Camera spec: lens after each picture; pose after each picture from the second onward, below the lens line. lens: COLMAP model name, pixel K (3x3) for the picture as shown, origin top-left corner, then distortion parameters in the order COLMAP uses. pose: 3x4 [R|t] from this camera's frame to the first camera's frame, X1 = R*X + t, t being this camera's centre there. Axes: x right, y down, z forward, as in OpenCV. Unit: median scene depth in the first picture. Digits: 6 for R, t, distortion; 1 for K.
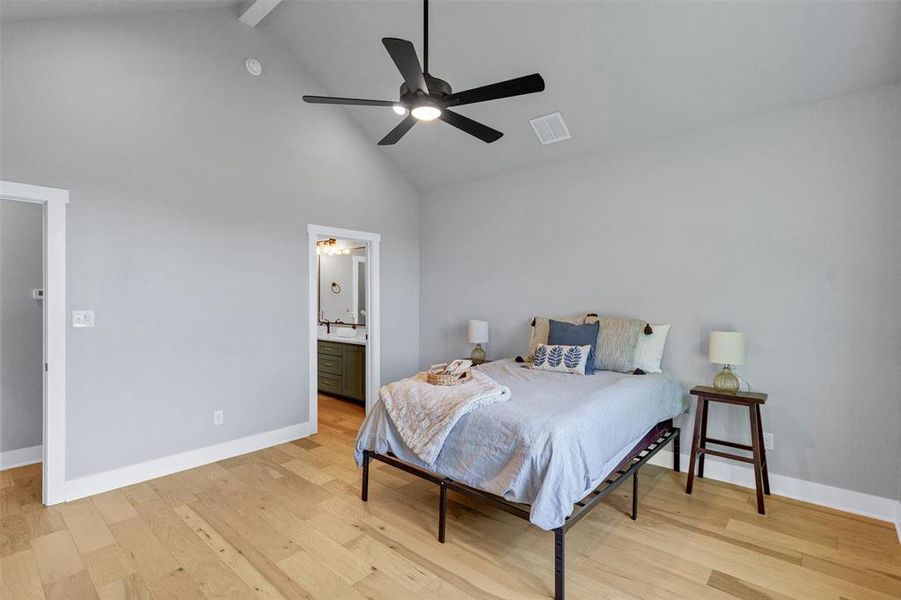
lens RADIAL K [[435.9, 0, 433.6], [0, 435.9, 289.1], [0, 0, 1]] dist [0.002359, 0.001707]
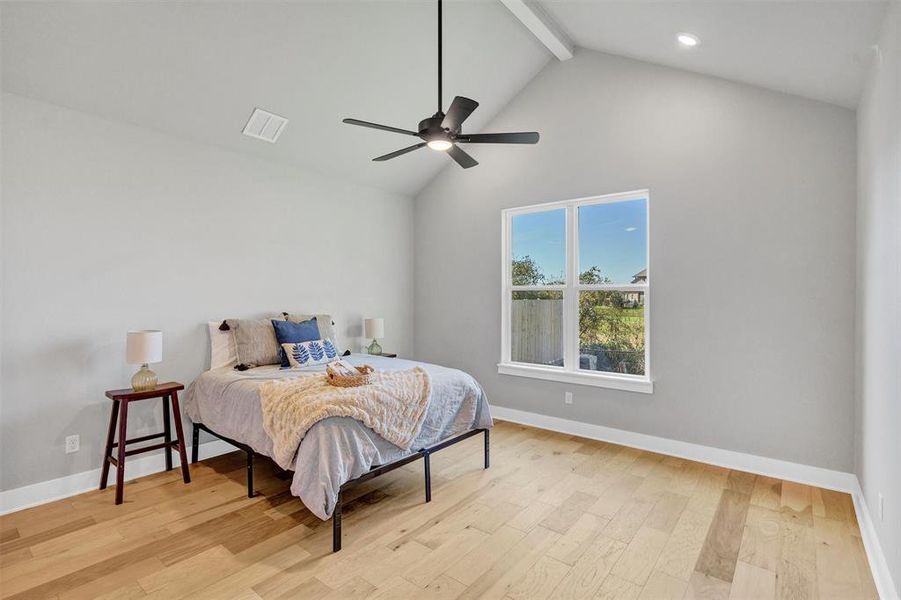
lens RADIAL K [[435.9, 0, 449.7], [0, 435.9, 301.1], [0, 0, 1]] dist [0.002359, 0.001707]
pose [[-0.082611, -0.014132, 0.996482, -0.743578], [-0.014425, 0.999812, 0.012983, 0.006533], [-0.996477, -0.013302, -0.082800, 0.659638]]
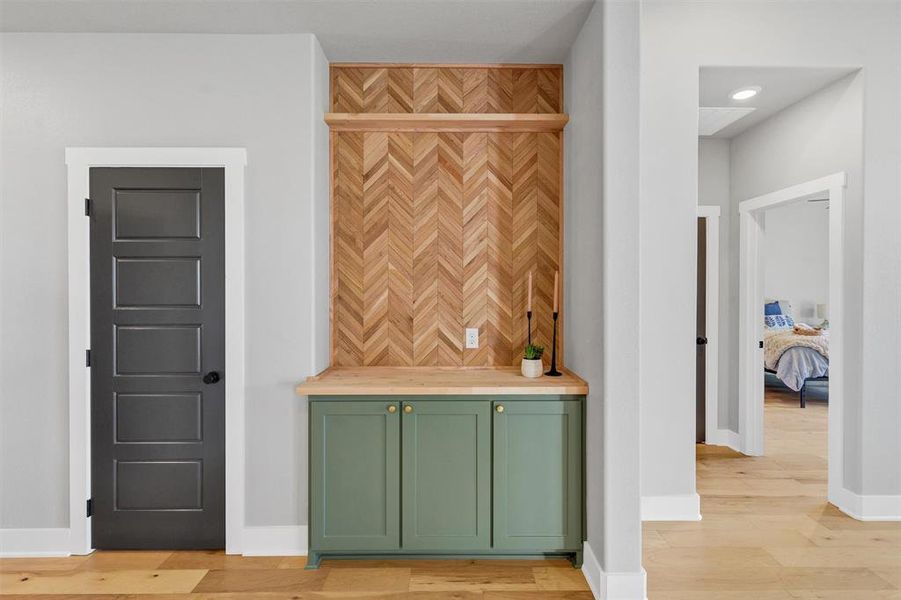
lens RADIAL K [[435.9, 0, 436.8], [0, 435.9, 295.2], [0, 0, 1]] dist [0.002359, 0.001707]
pose [[0.726614, -0.015649, 0.686868, -1.850734], [-0.002117, 0.999685, 0.025015, 0.000138], [-0.687043, -0.019631, 0.726352, 0.567748]]
